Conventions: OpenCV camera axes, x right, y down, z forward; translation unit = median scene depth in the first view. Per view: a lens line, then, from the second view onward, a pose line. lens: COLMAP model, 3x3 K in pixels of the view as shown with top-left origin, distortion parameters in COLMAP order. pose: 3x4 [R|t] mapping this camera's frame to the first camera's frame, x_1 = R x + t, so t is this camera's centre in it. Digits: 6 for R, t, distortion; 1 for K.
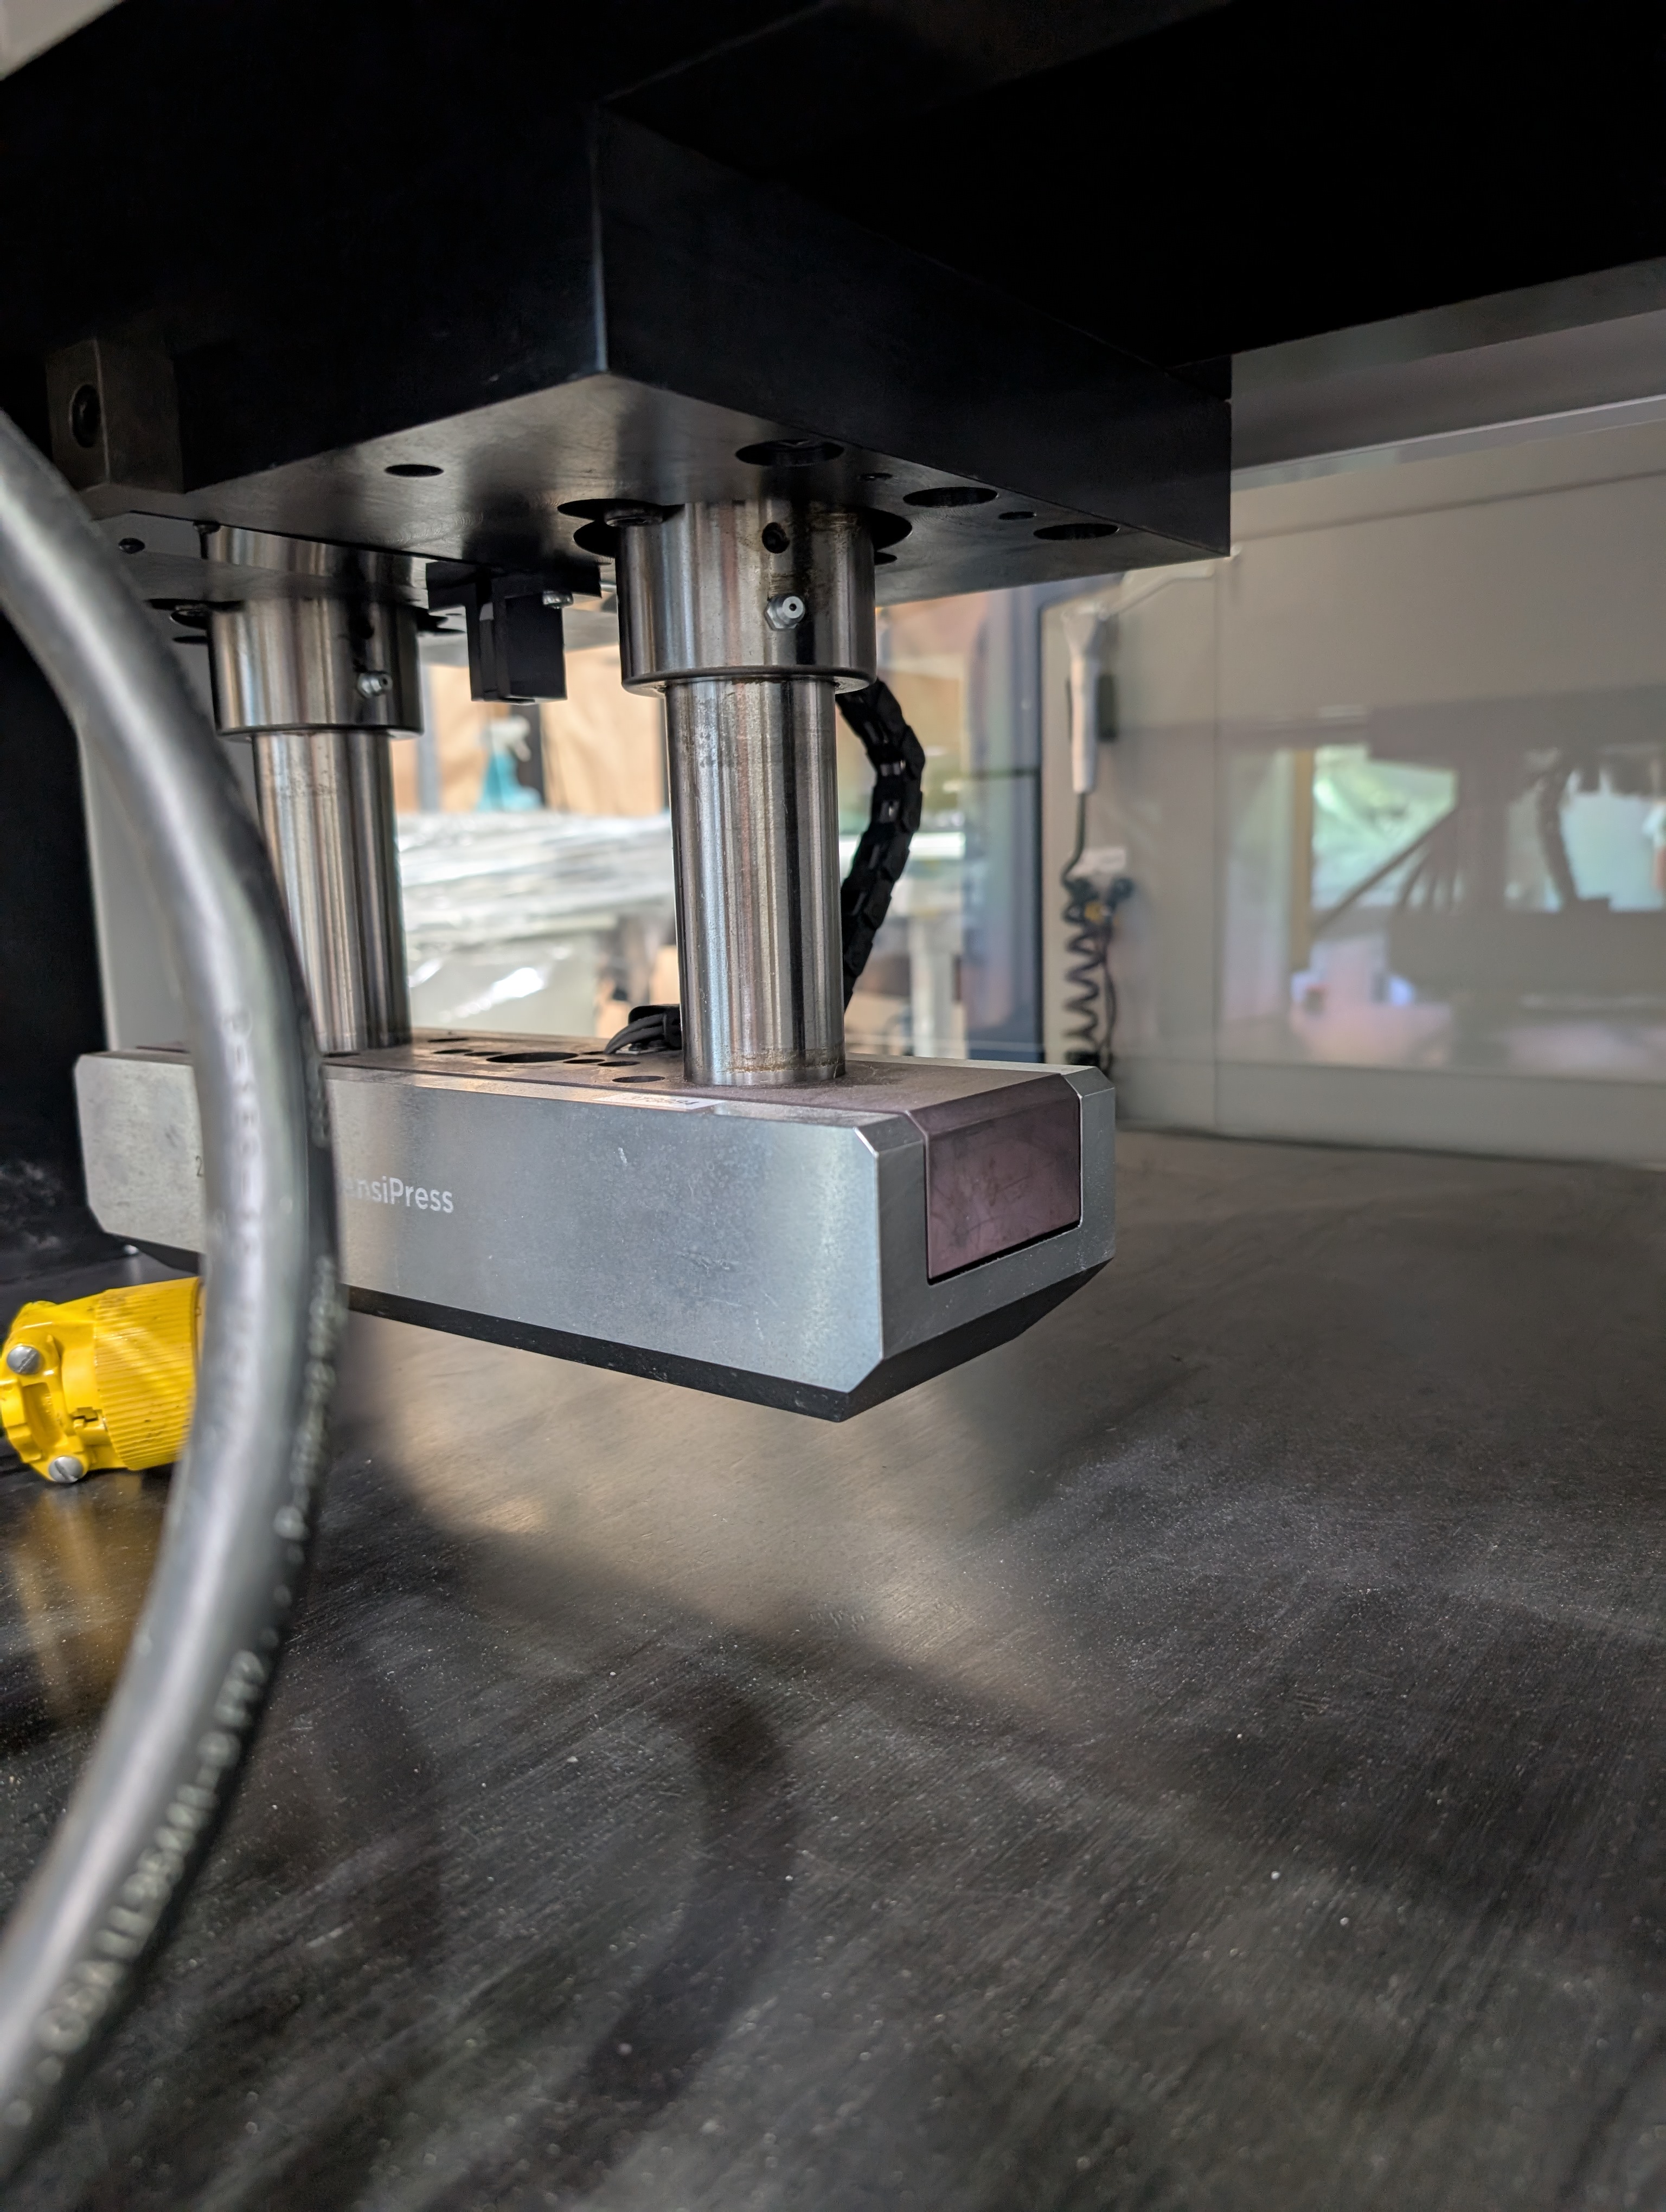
lens RADIAL K [[1603.2, 0, 794.3], [0, 1603.2, 1103.1], [0, 0, 1]] dist [0.002477, -0.006151]
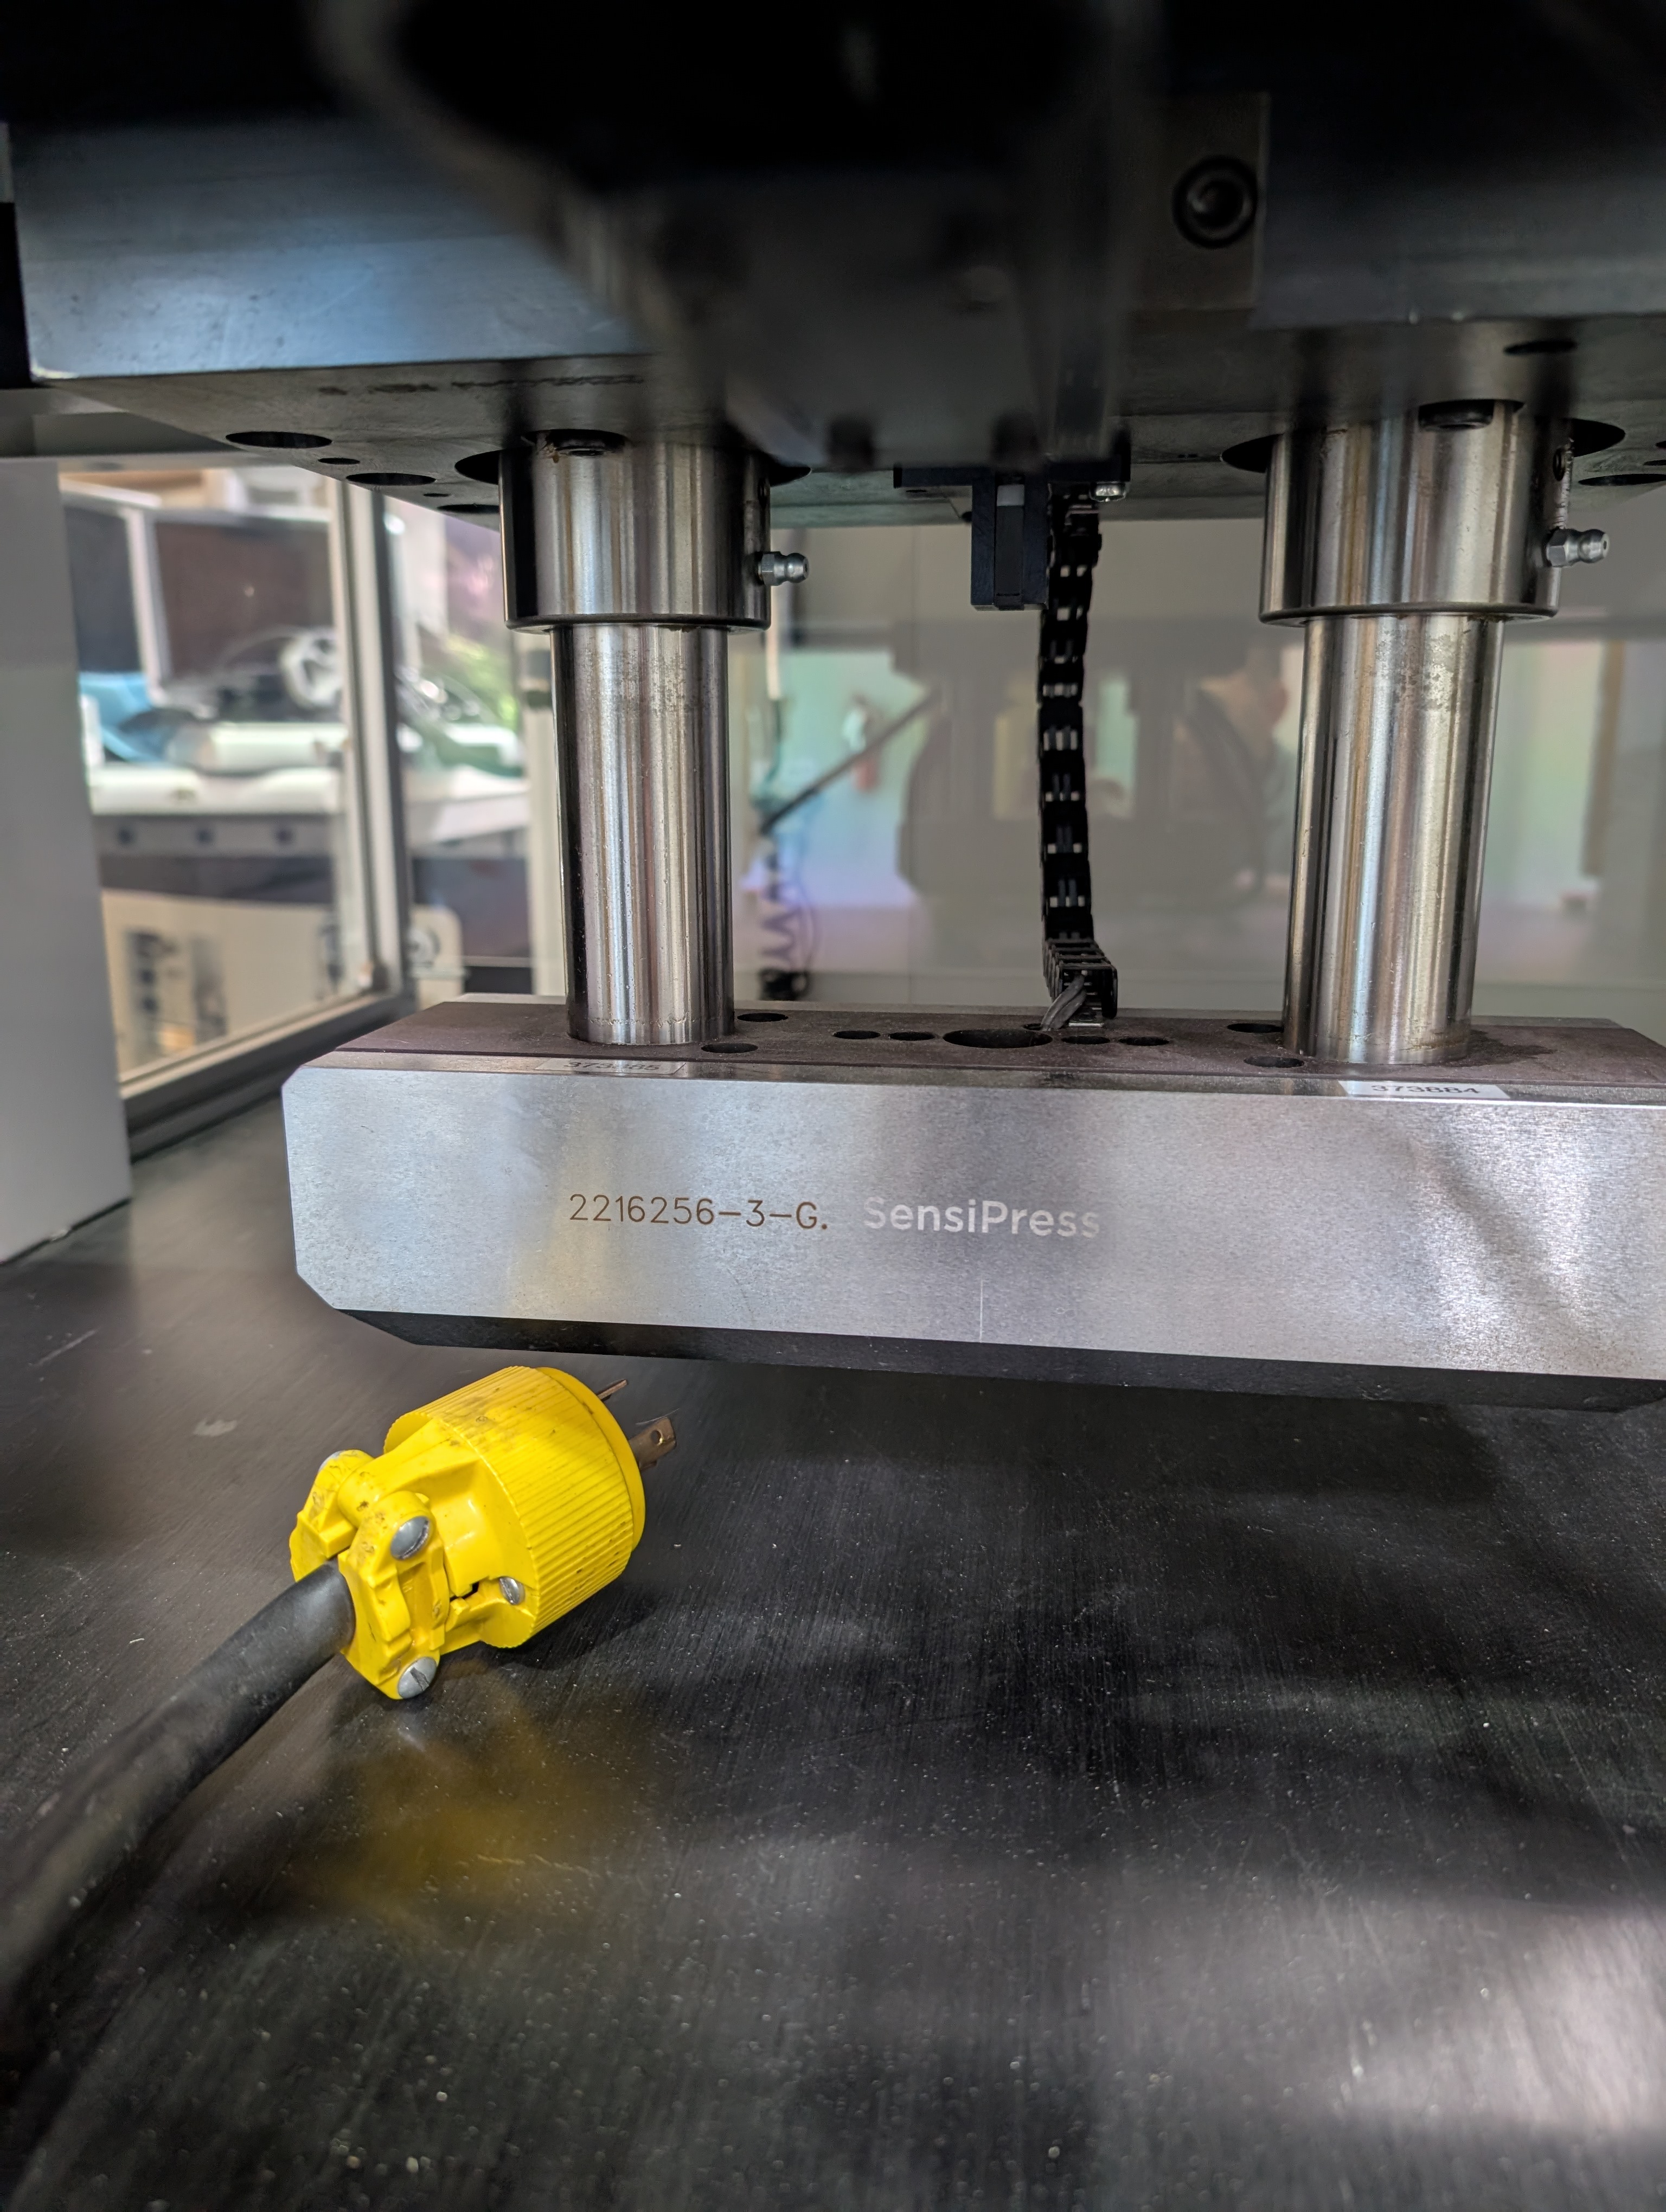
lens RADIAL K [[1603.2, 0, 794.3], [0, 1603.2, 1103.1], [0, 0, 1]] dist [0.002477, -0.006151]
pose [[0.874542, -0.078215, 0.478601, -0.620601], [0.046209, 0.995858, 0.078310, -0.061278], [-0.482744, -0.046369, 0.874533, 0.291136]]
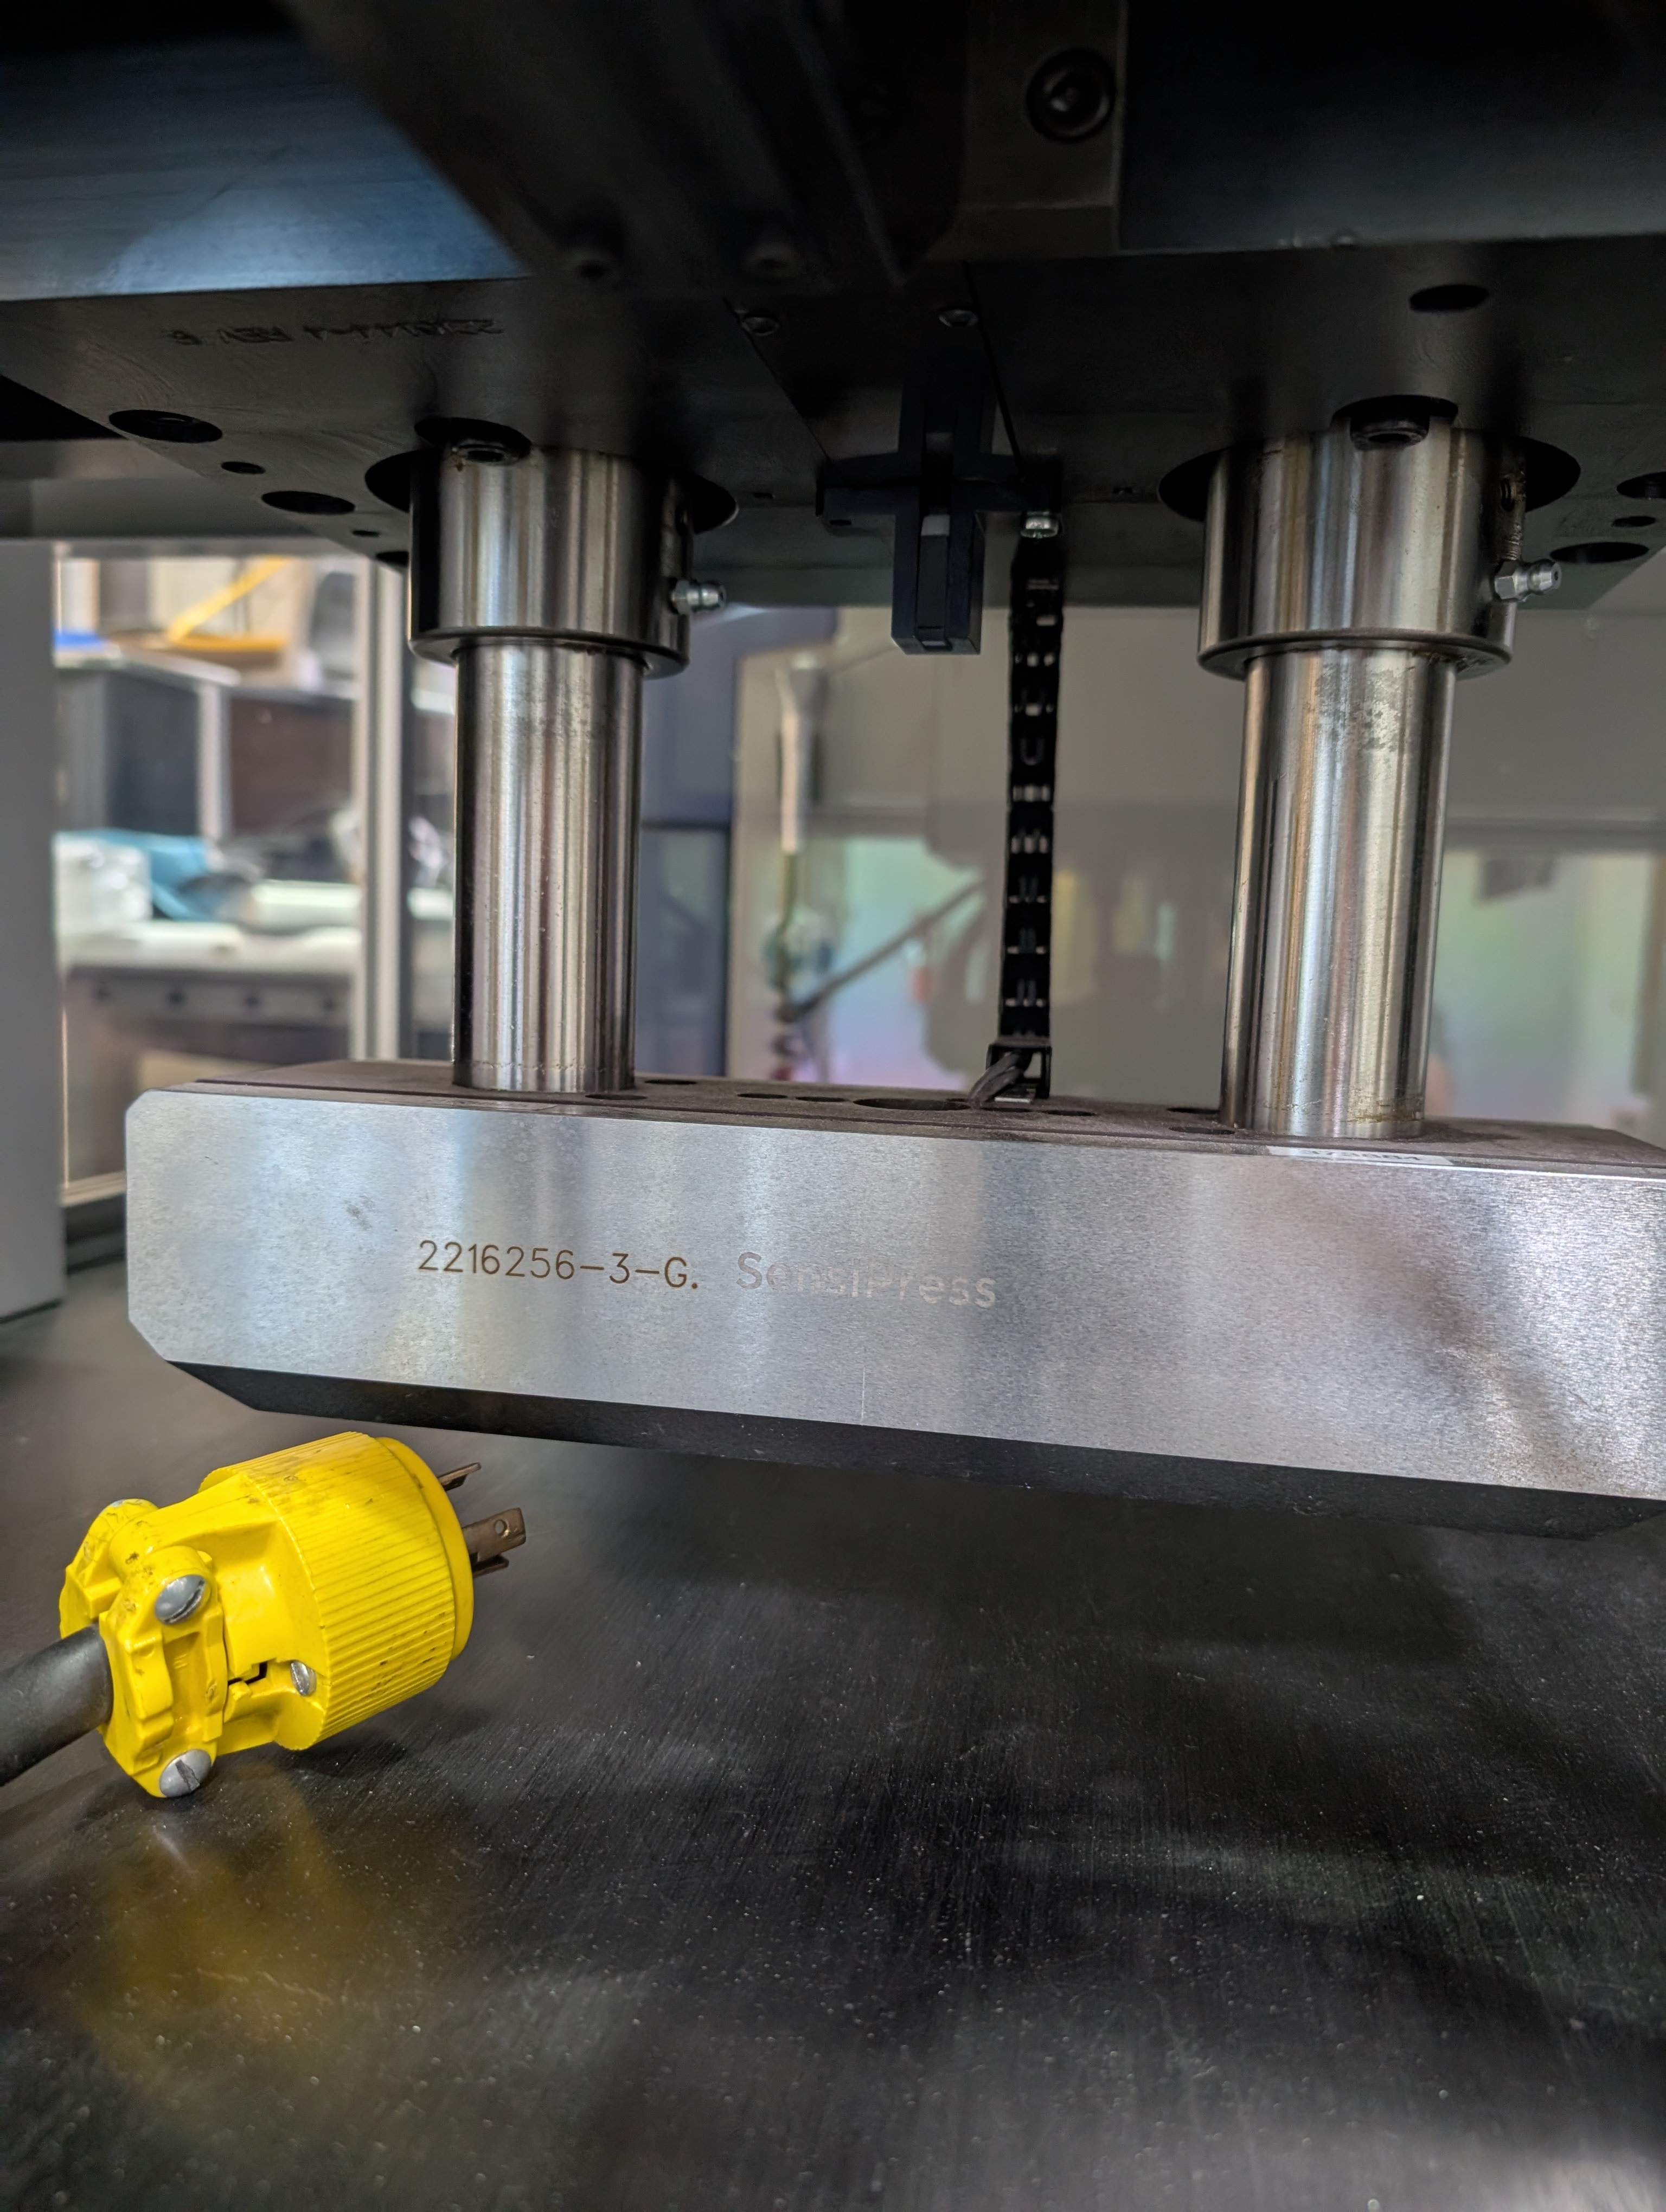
lens RADIAL K [[1618.4, 0, 806.0], [0, 1618.4, 1131.3], [0, 0, 1]] dist [-0.003246, -0.005377]
pose [[0.888659, 0.017205, 0.458247, -0.529900], [-0.001211, 0.999380, -0.035175, 0.010548], [-0.458568, 0.030703, 0.888129, 0.308716]]
